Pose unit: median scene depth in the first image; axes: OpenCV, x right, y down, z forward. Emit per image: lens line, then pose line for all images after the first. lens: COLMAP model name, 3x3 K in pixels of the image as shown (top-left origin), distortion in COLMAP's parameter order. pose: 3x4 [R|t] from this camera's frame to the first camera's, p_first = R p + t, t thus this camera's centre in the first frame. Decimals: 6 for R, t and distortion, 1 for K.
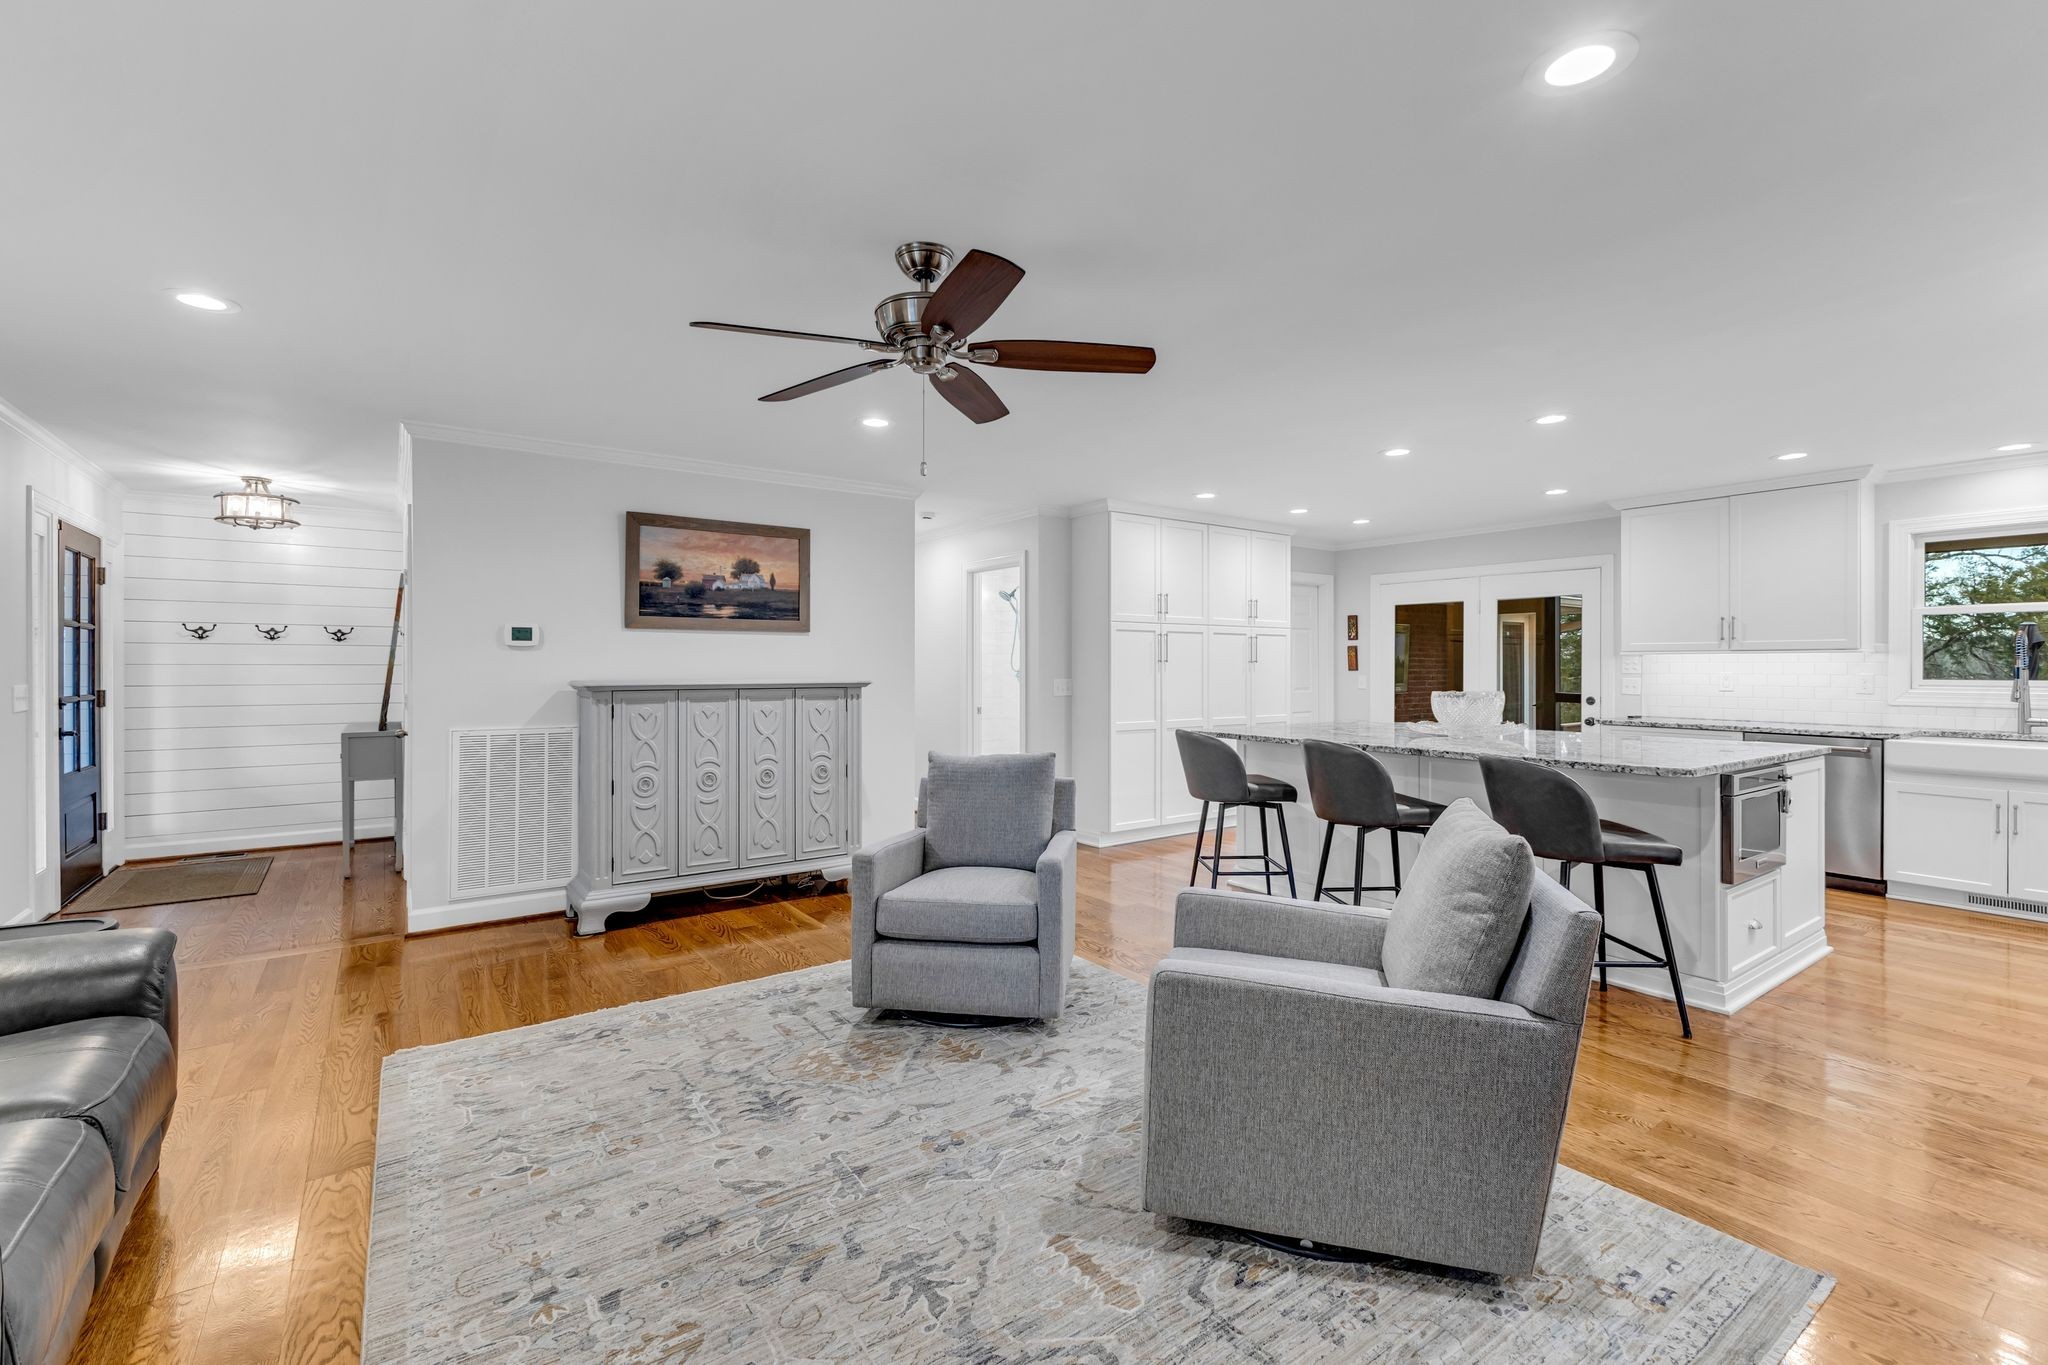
lens RADIAL K [[879.3, 0, 1021.2], [0, 879.3, 658.9], [0, 0, 1]] dist [0.000360, -0.000288]
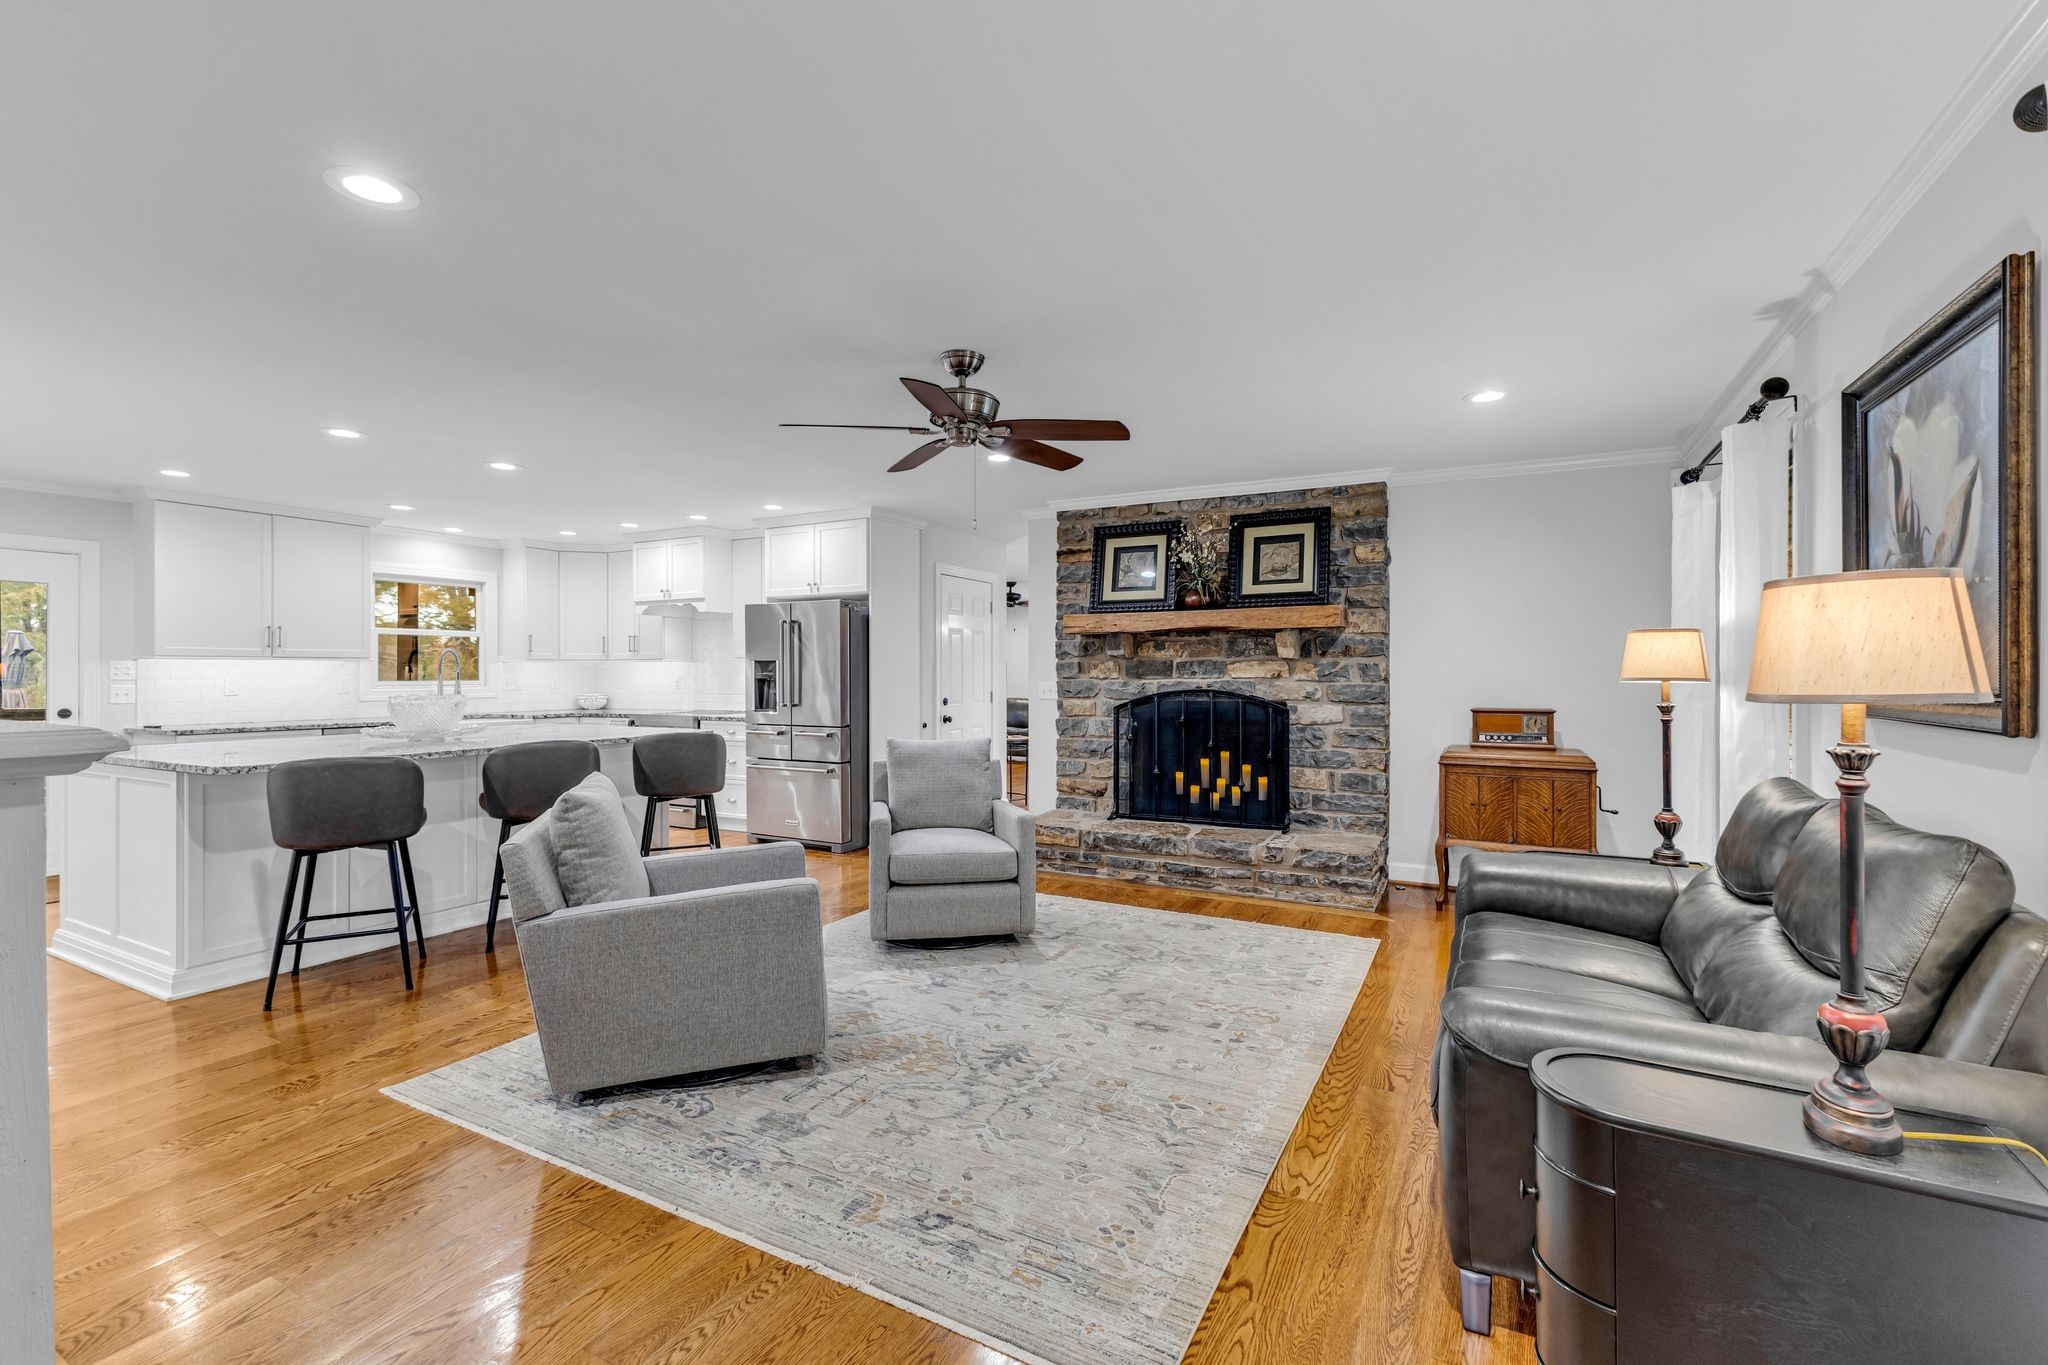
lens RADIAL K [[879.3, 0, 1021.2], [0, 879.3, 658.9], [0, 0, 1]] dist [0.000360, -0.000288]
pose [[-0.432160, 0.012836, 0.901706, -0.731983], [-0.007847, 0.999807, -0.017993, 0.006298], [-0.901763, -0.014852, -0.431976, 0.814636]]
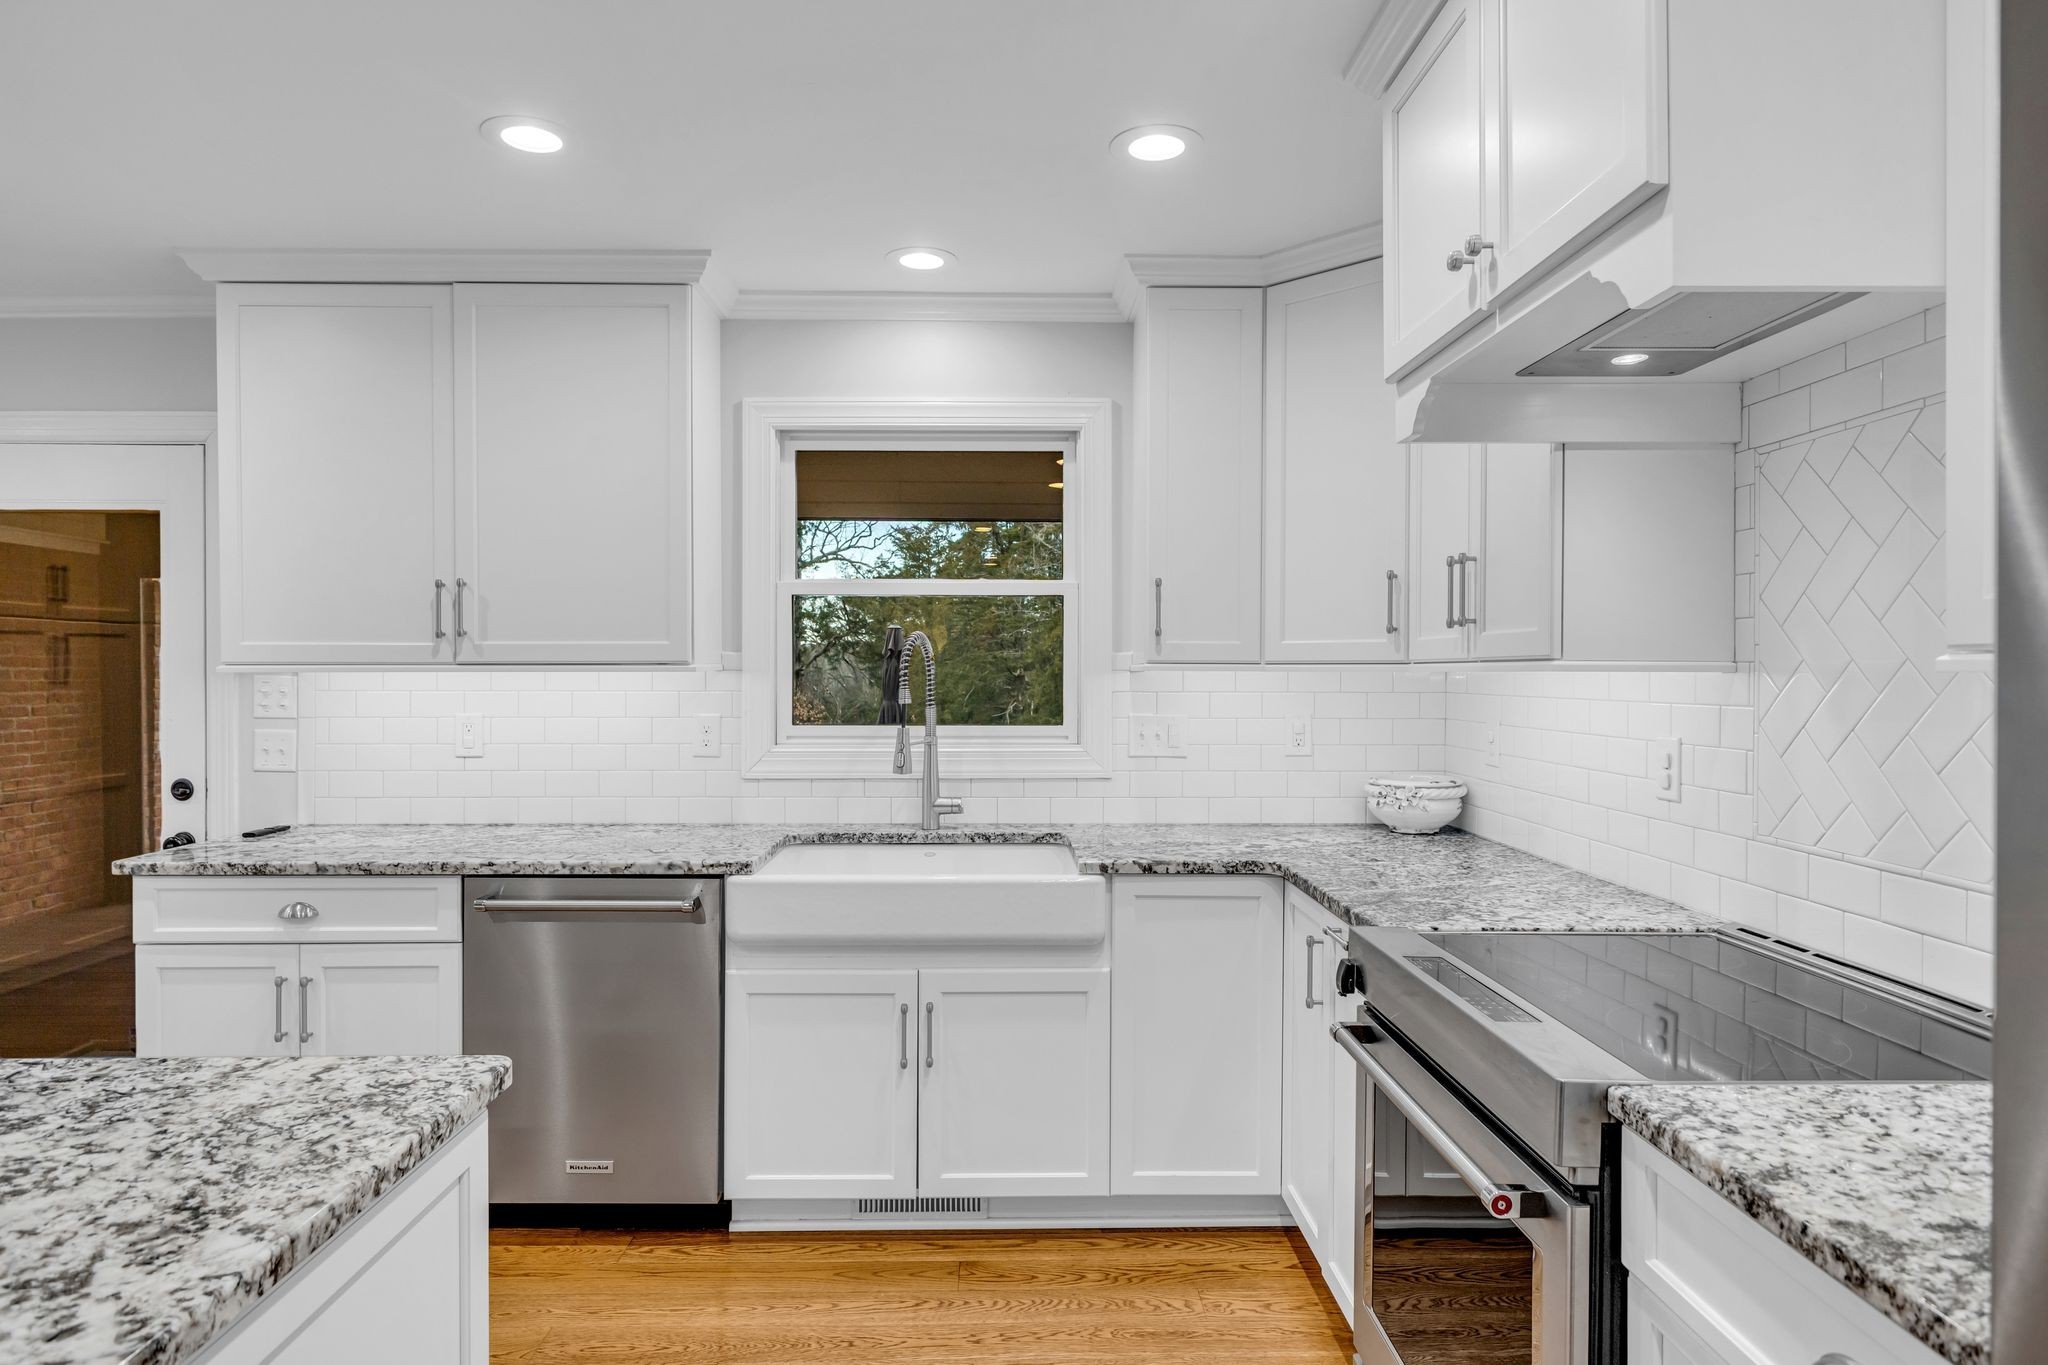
lens RADIAL K [[1253.3, 0, 1024.0], [0, 1253.3, 682.5], [0, 0, 1]] dist [-0.002354, -0.001519]
pose [[0.566826, -0.010286, 0.823773, 0.611076], [-0.003363, 0.999885, 0.014799, -0.013164], [-0.823830, -0.011159, 0.566727, 0.581467]]
